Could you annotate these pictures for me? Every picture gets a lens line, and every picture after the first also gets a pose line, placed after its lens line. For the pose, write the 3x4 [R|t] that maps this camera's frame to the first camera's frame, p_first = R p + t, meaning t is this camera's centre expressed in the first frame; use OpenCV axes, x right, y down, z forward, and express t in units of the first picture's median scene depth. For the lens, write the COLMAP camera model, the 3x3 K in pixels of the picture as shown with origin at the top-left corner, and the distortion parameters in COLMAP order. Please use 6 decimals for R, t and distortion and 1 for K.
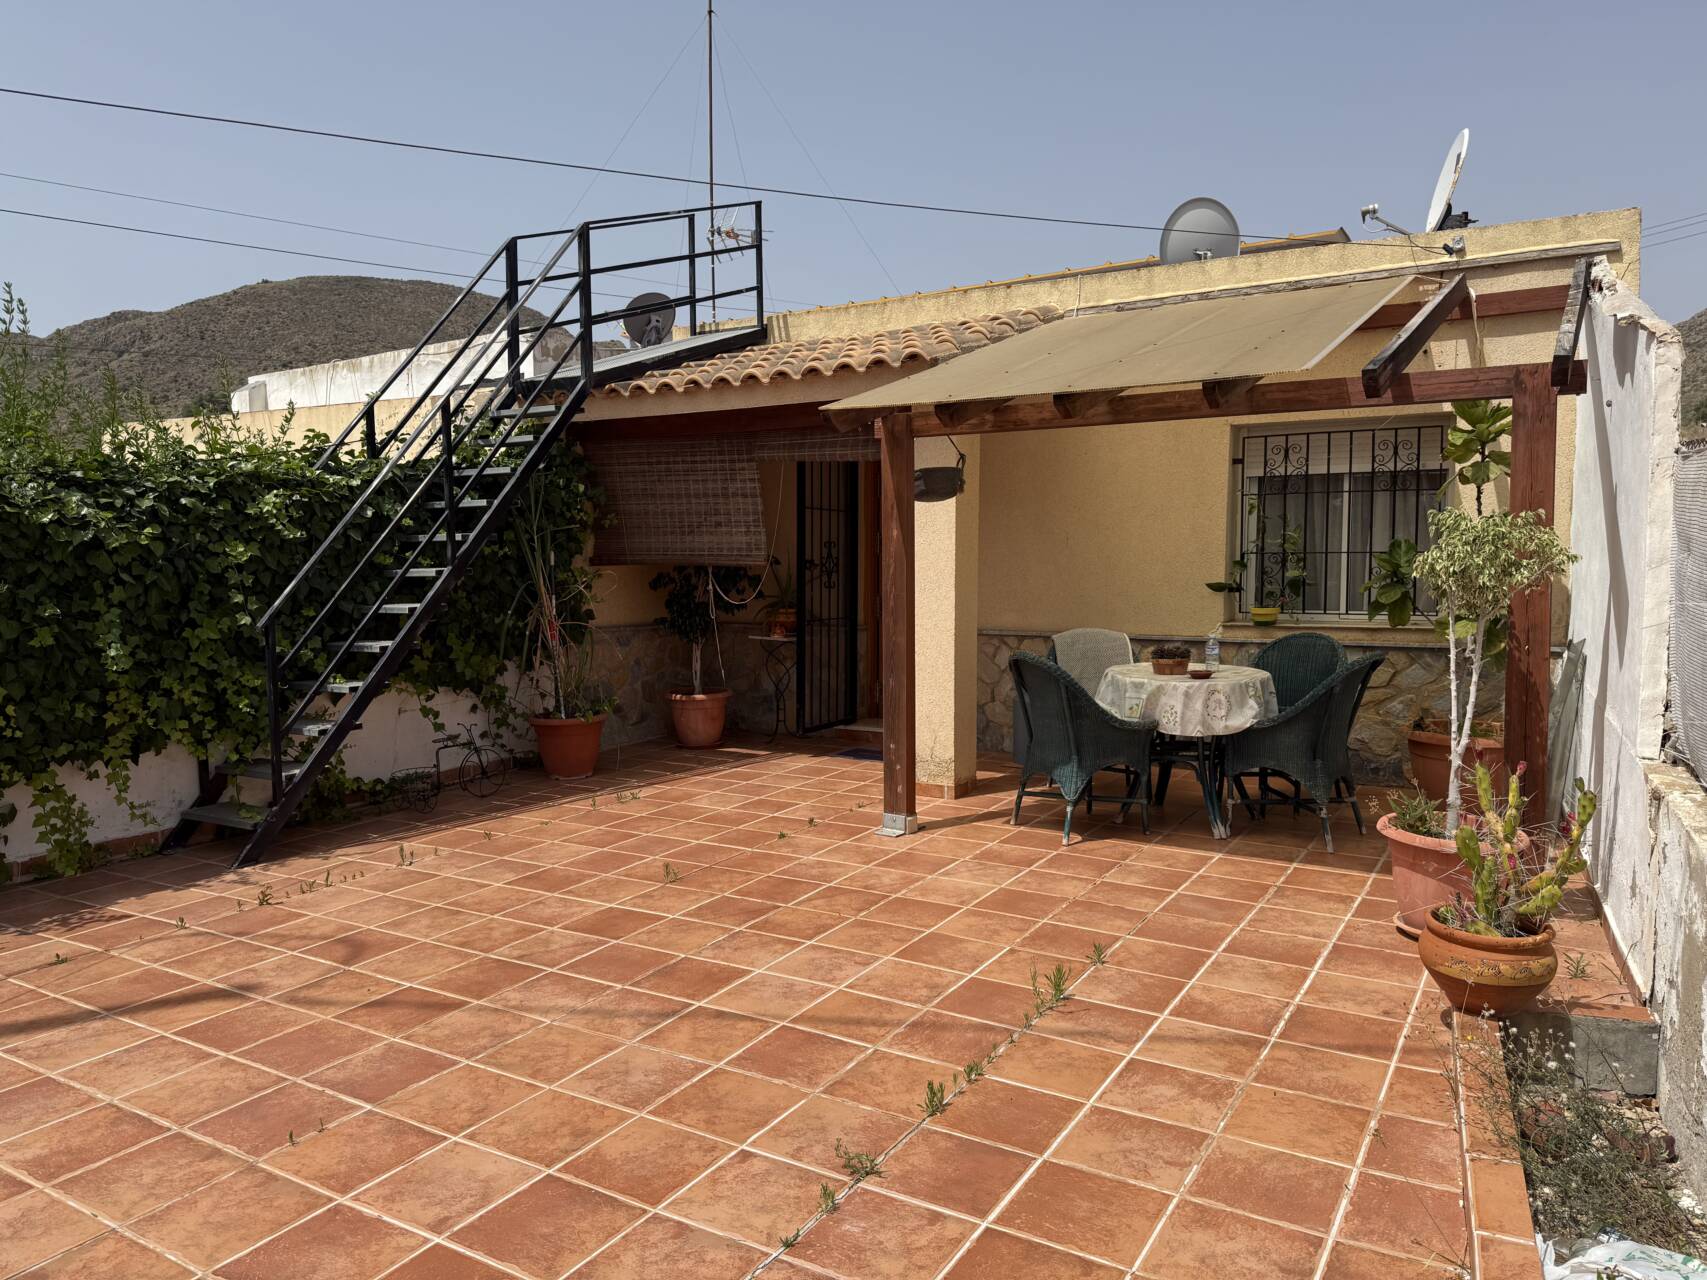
lens RADIAL K [[1189.6, 0, 853.5], [0, 1189.6, 640.0], [0, 0, 1]] dist [0.123050, -0.157814]
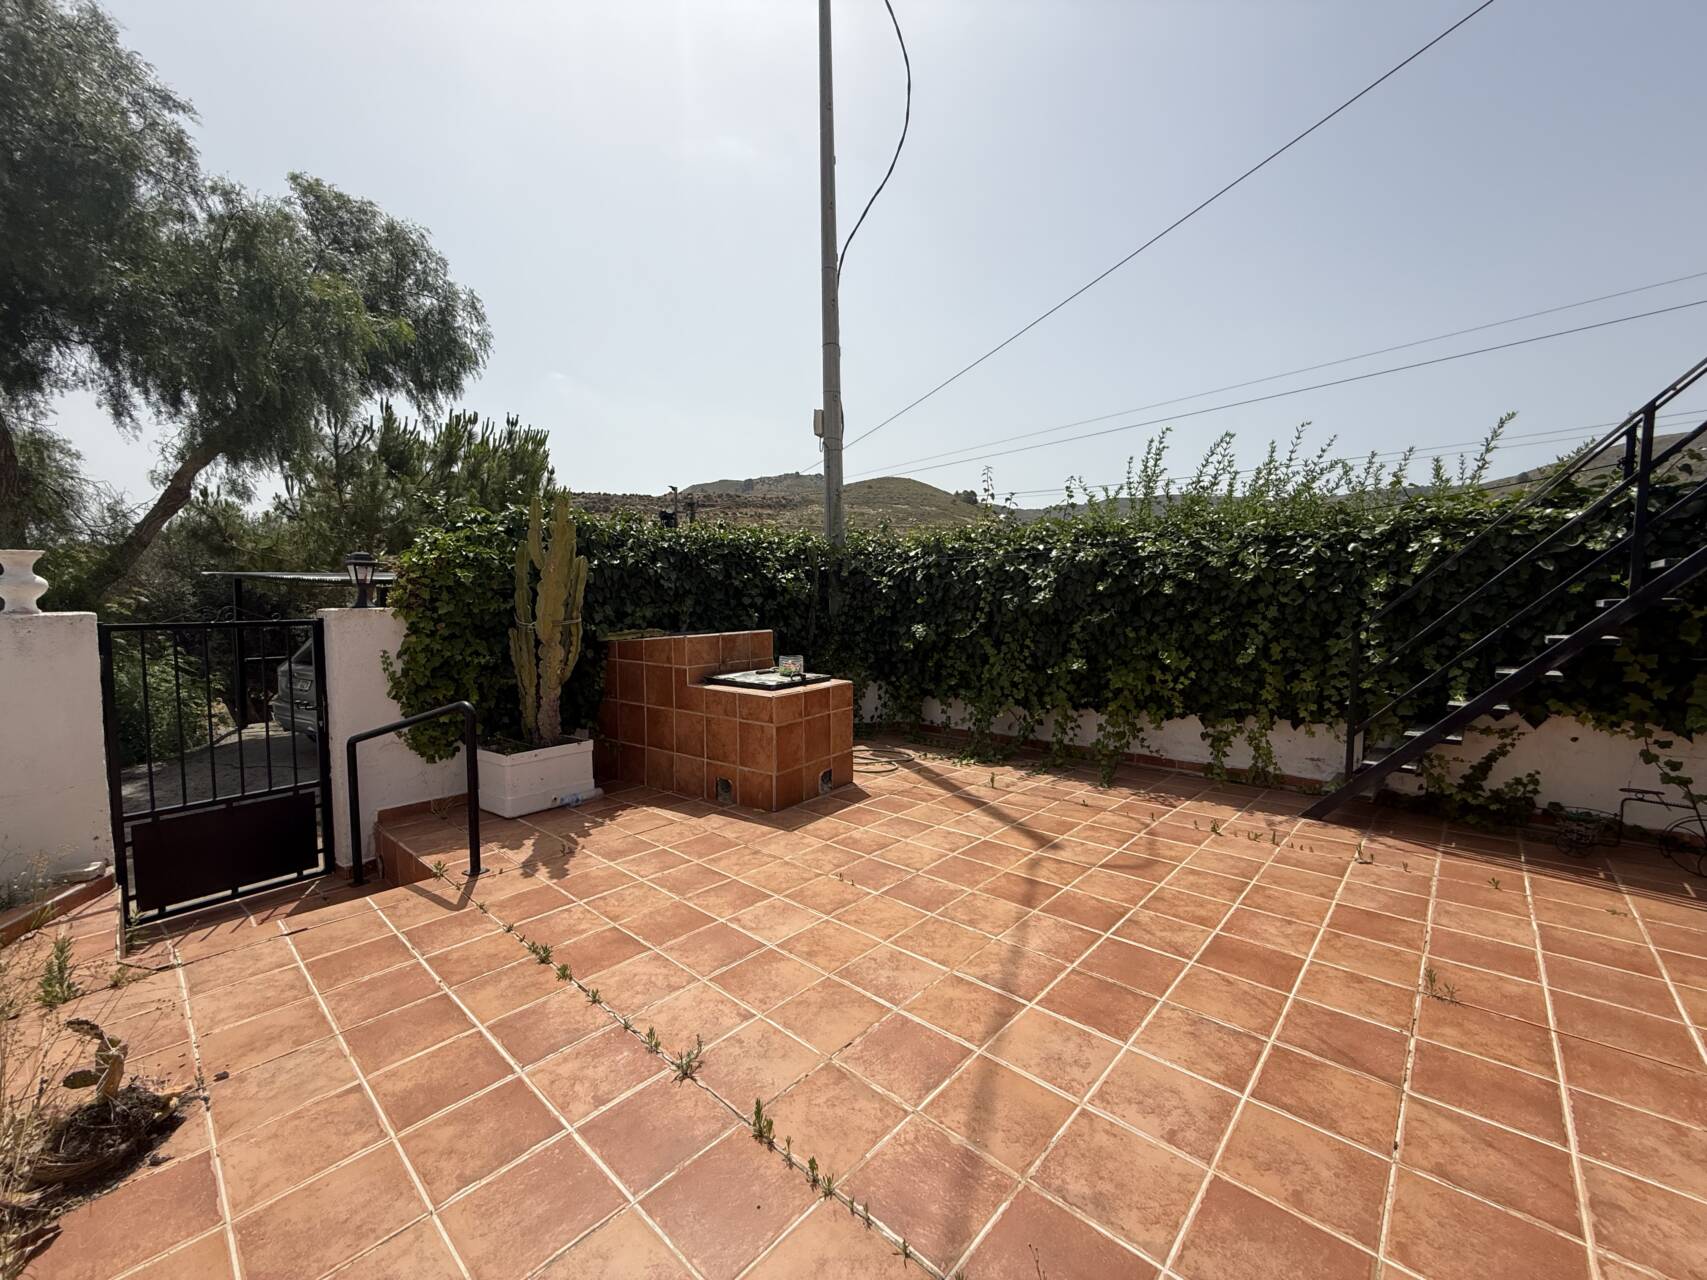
lens RADIAL K [[685.0, 0, 849.5], [0, 685.0, 622.7], [0, 0, 1]] dist [0.004993, 0.000113]
pose [[-0.202235, 0.049582, -0.978081, 0.467608], [-0.066534, 0.995715, 0.064233, -0.060871], [0.977074, 0.078065, -0.198070, 0.910608]]
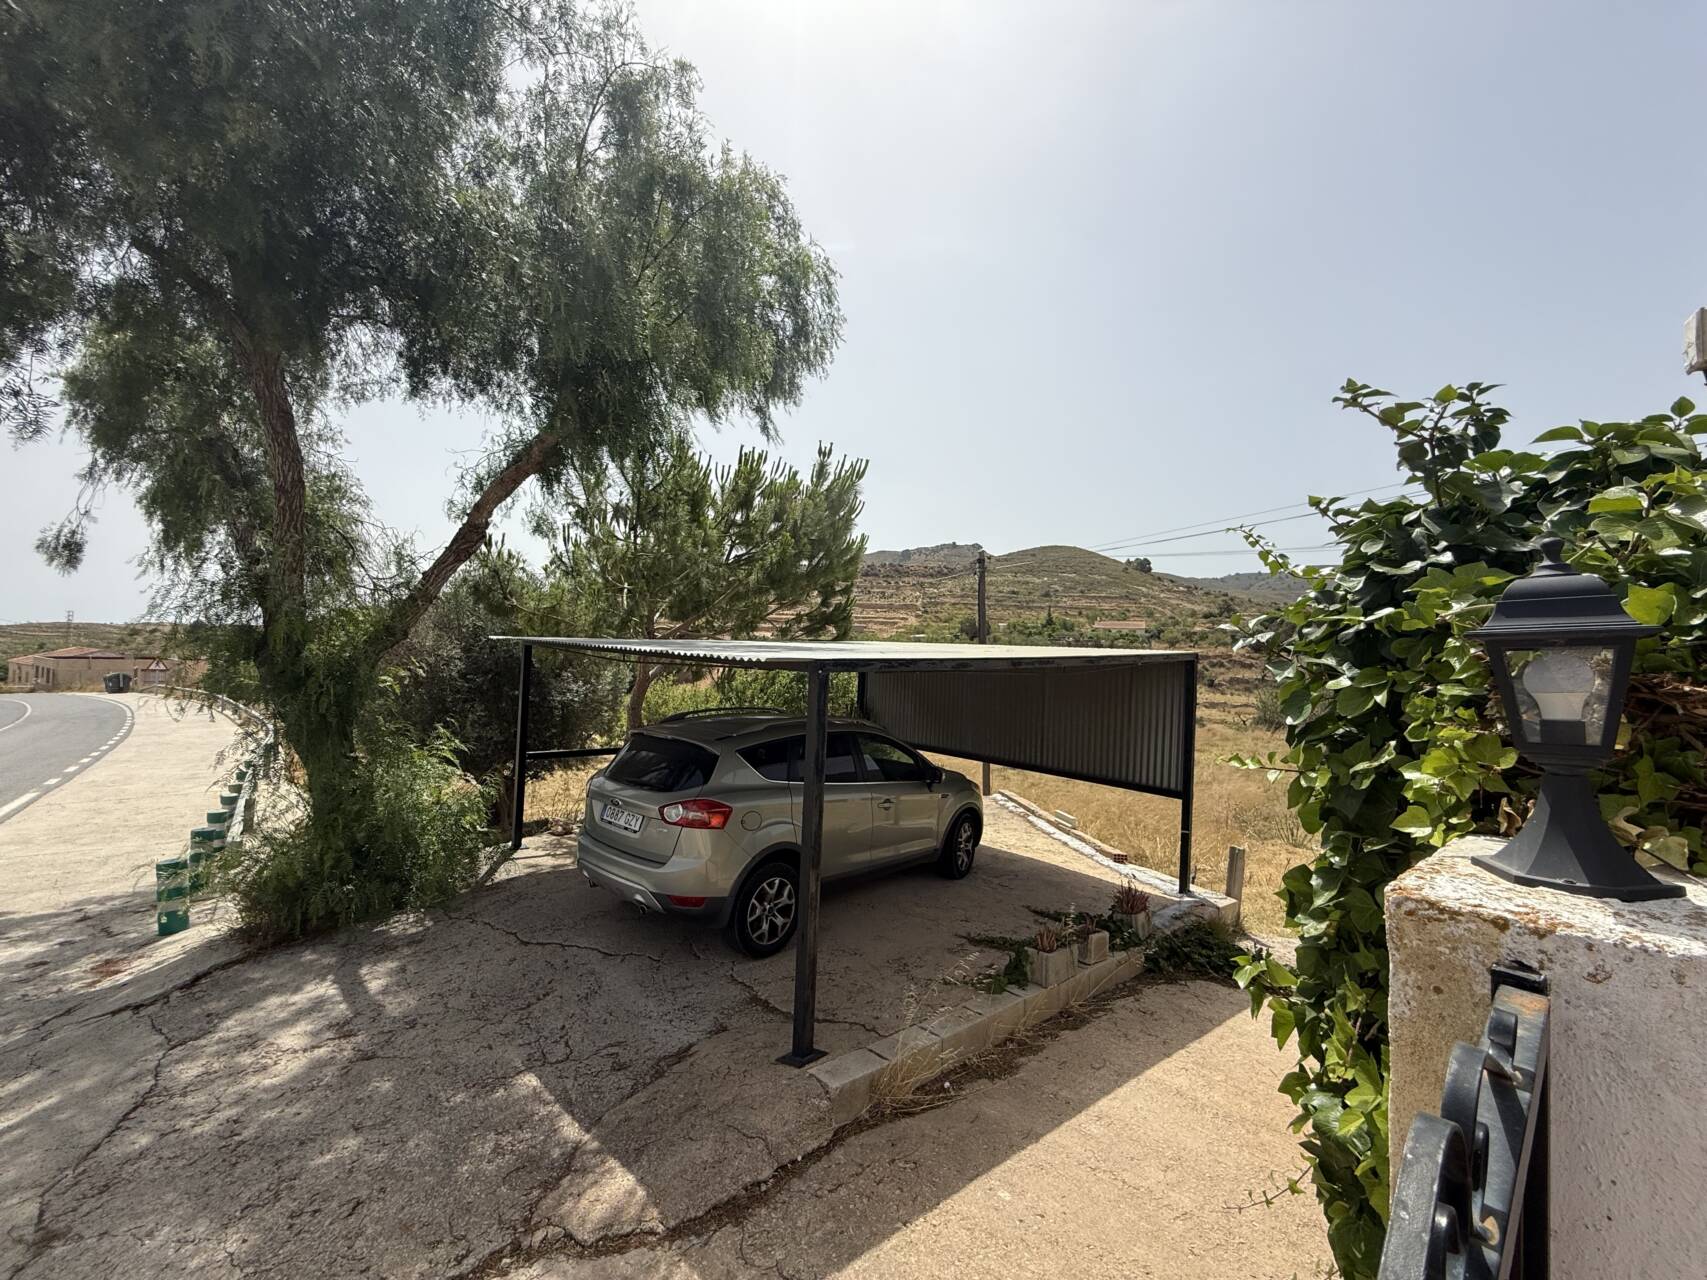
lens RADIAL K [[685.0, 0, 849.5], [0, 685.0, 622.7], [0, 0, 1]] dist [0.004993, 0.000113]
pose [[-0.414161, -0.052337, -0.908698, 0.461140], [-0.085452, 0.996172, -0.018428, -0.060459], [0.906183, 0.070018, -0.417048, 0.899838]]
